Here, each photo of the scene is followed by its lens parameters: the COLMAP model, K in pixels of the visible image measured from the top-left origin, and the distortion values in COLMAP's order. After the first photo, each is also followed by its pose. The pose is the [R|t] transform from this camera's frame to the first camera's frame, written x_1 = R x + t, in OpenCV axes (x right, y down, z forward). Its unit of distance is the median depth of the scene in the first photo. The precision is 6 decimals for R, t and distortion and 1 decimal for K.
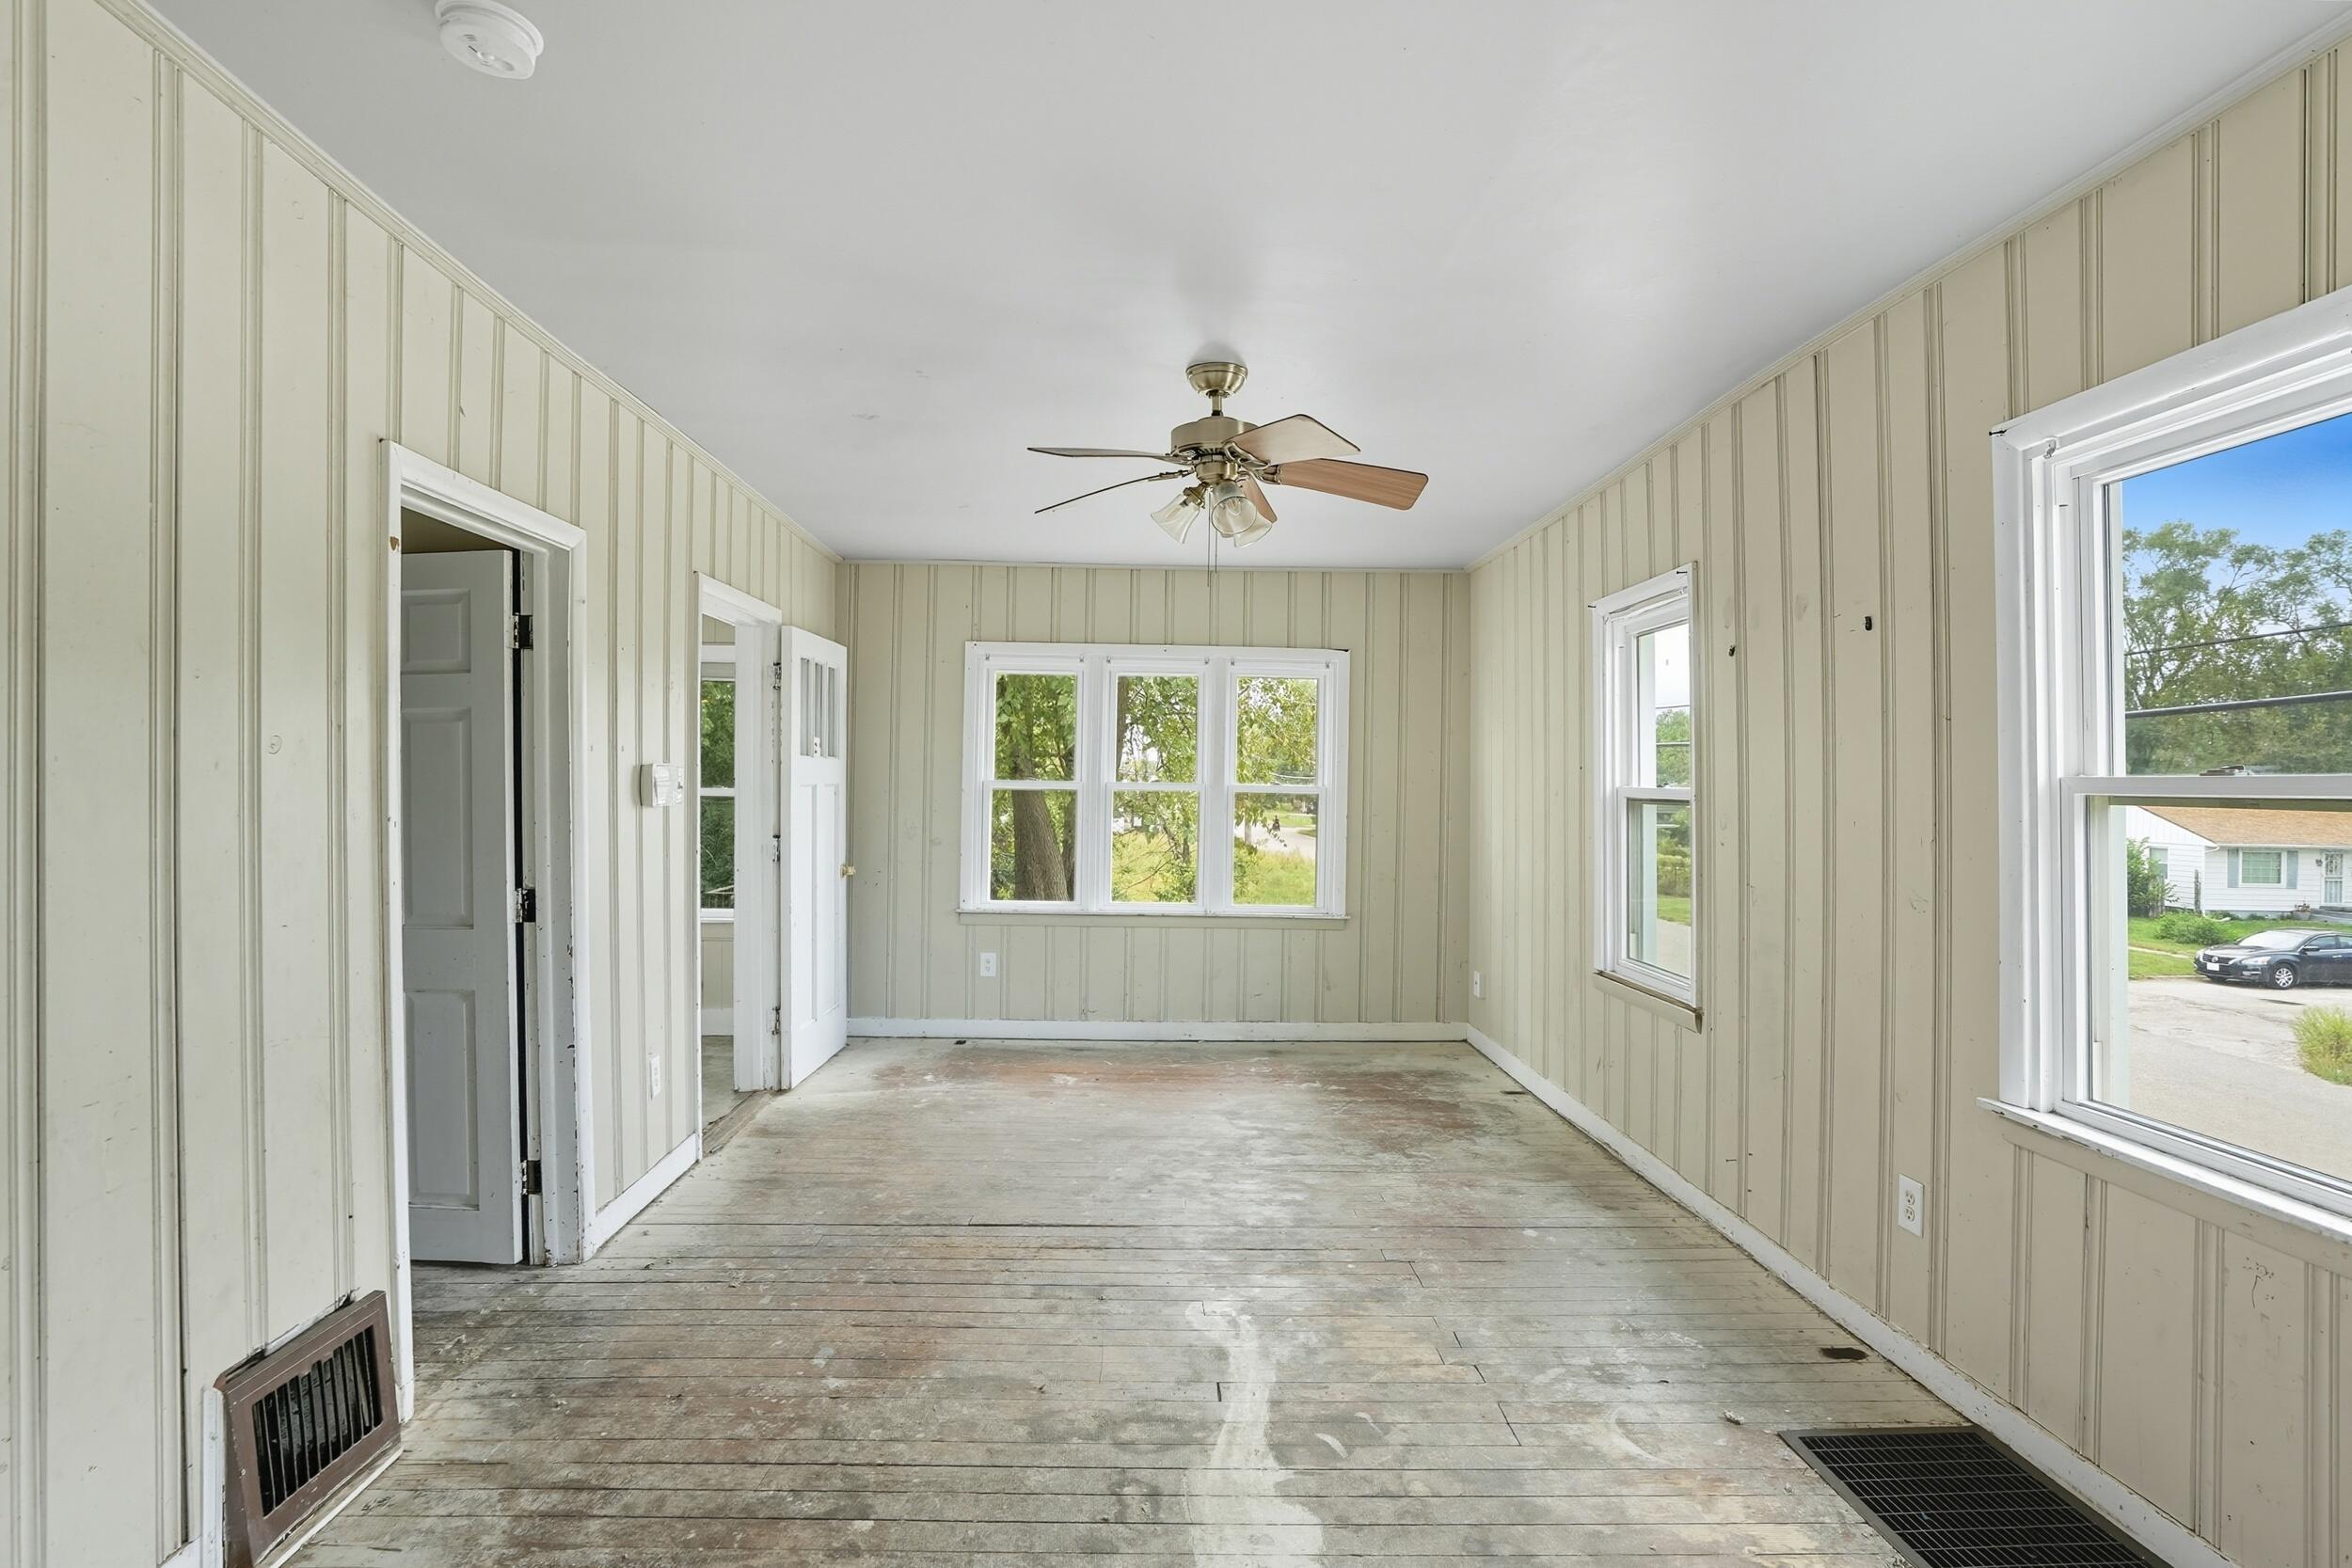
lens RADIAL K [[1180.4, 0, 1176.0], [0, 1180.4, 784.0], [0, 0, 1]] dist [-0.048047, 0.022851]
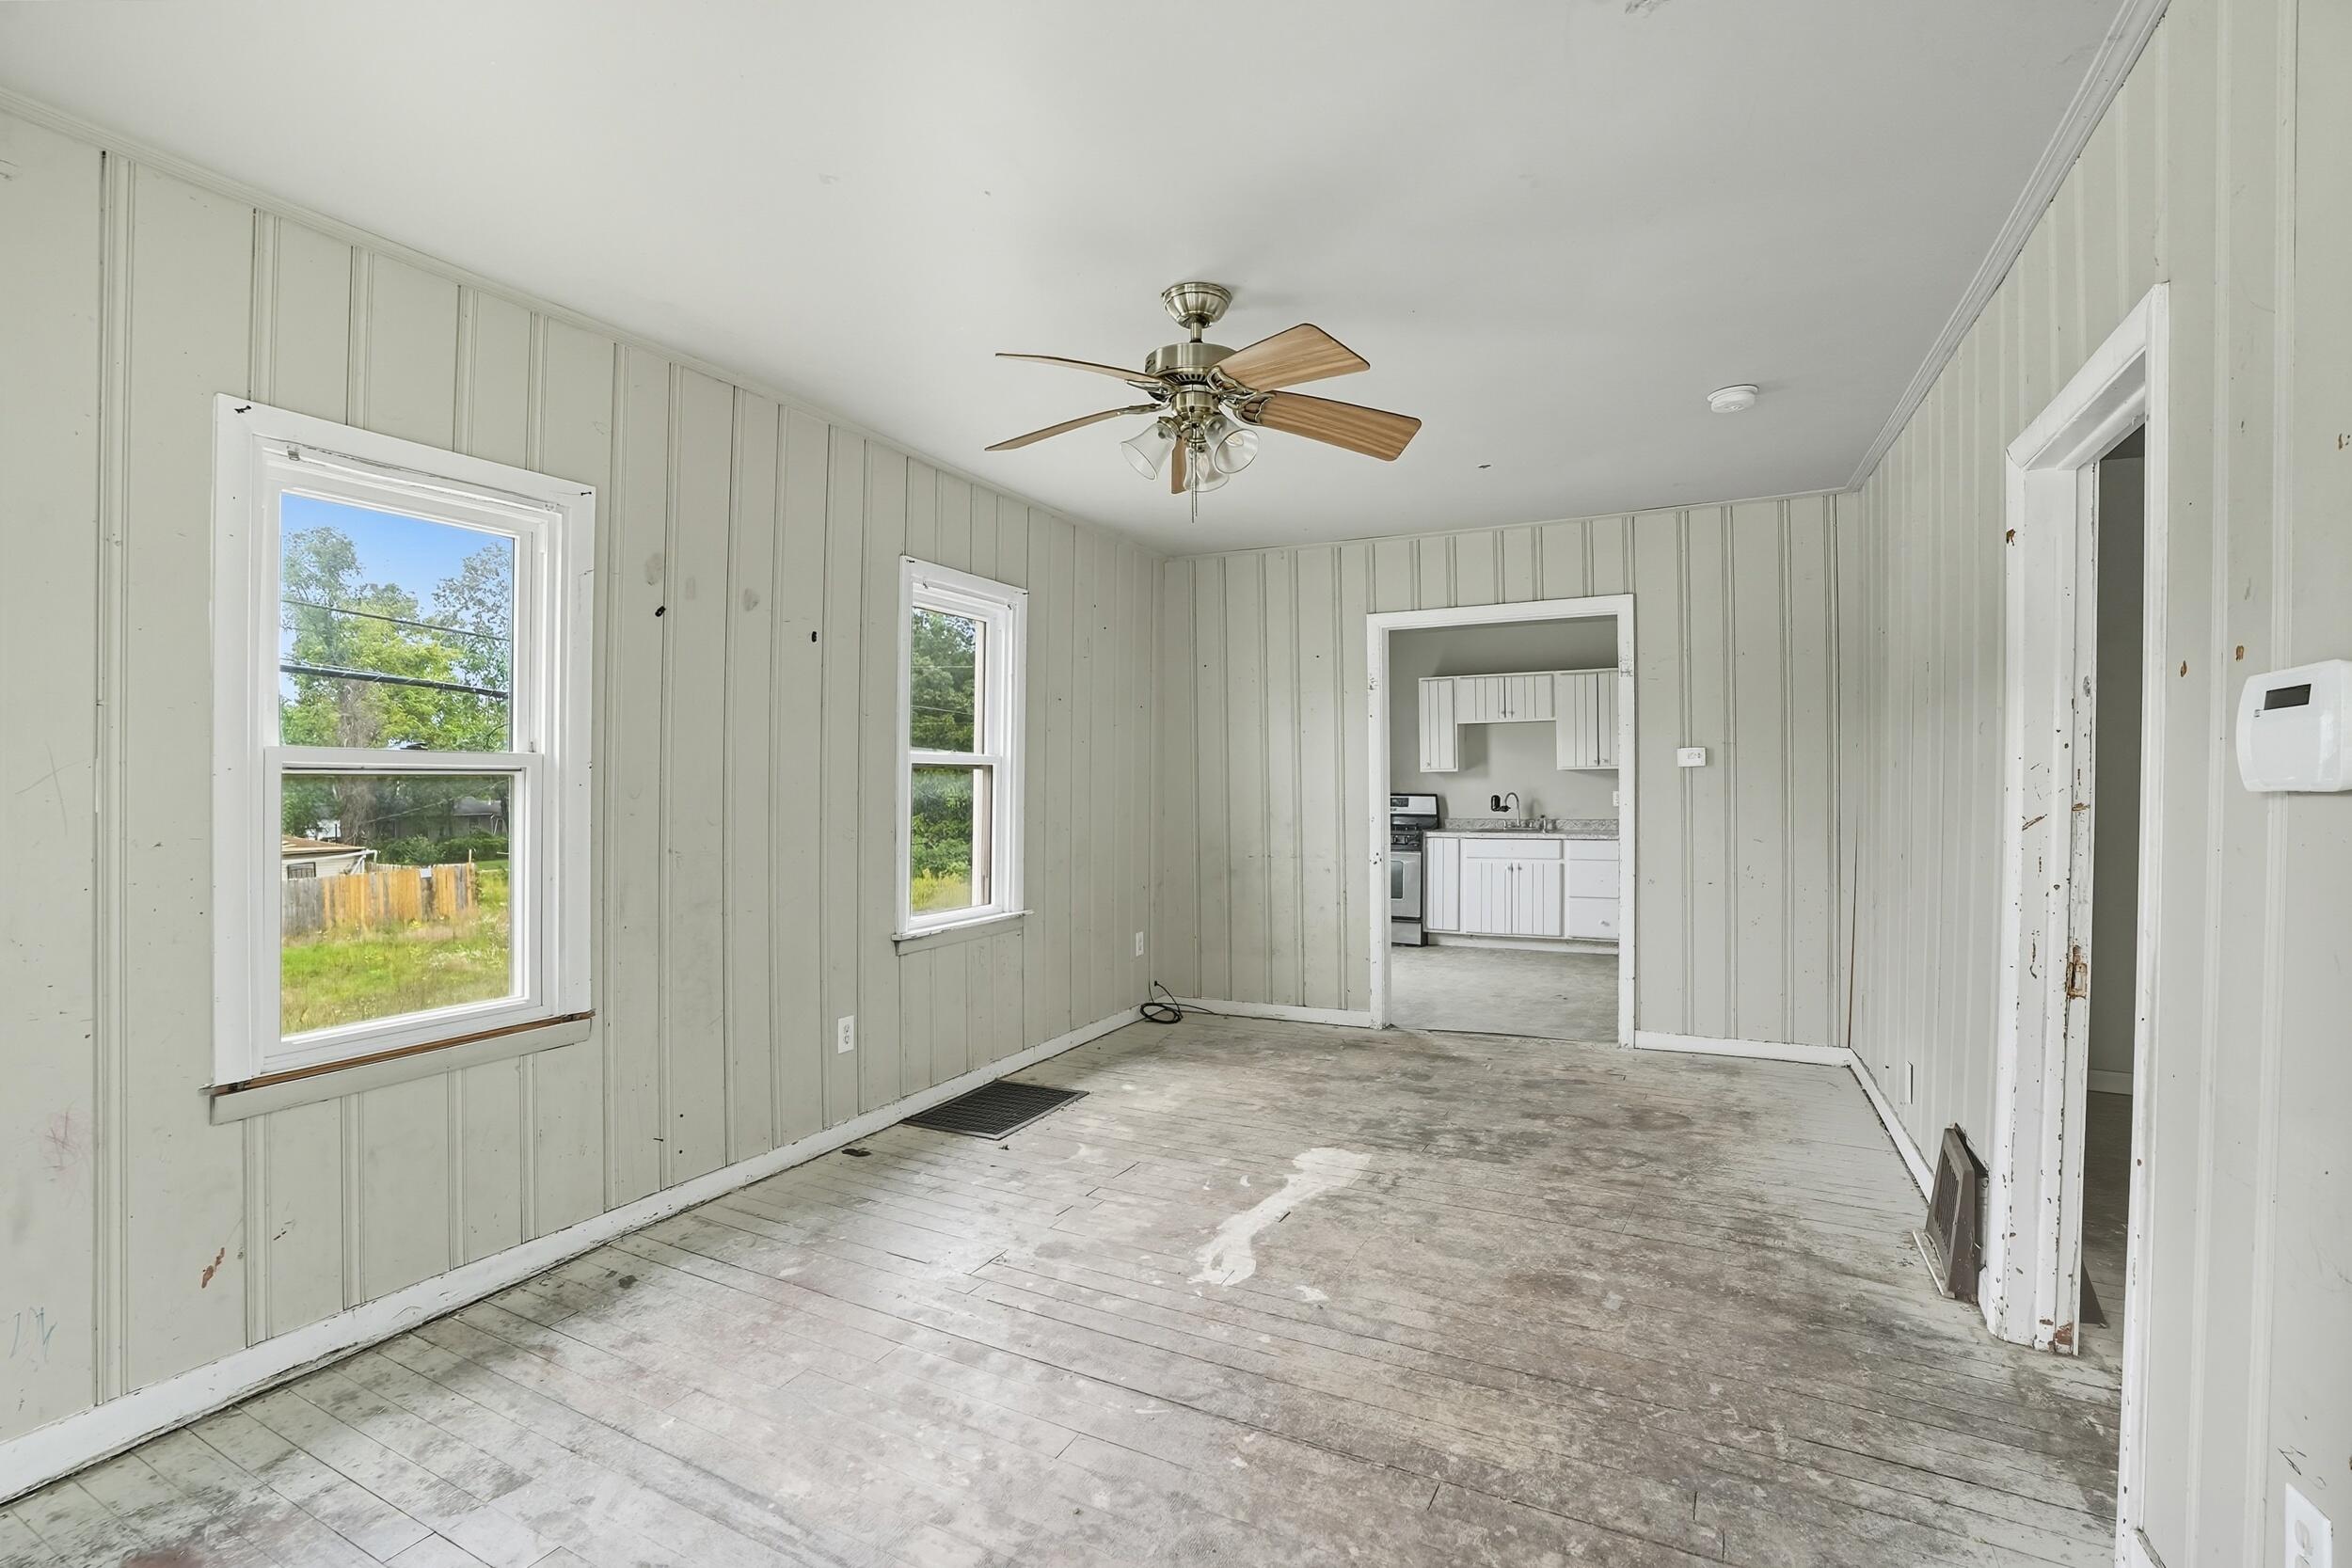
lens RADIAL K [[1090.2, 0, 1165.8], [0, 1090.2, 790.4], [0, 0, 1]] dist [-0.071987, 0.031016]
pose [[-0.871144, -0.012579, 0.490866, -0.374979], [-0.005231, 0.999853, 0.016341, 0.018754], [-0.491000, 0.011667, -0.871082, 1.819792]]
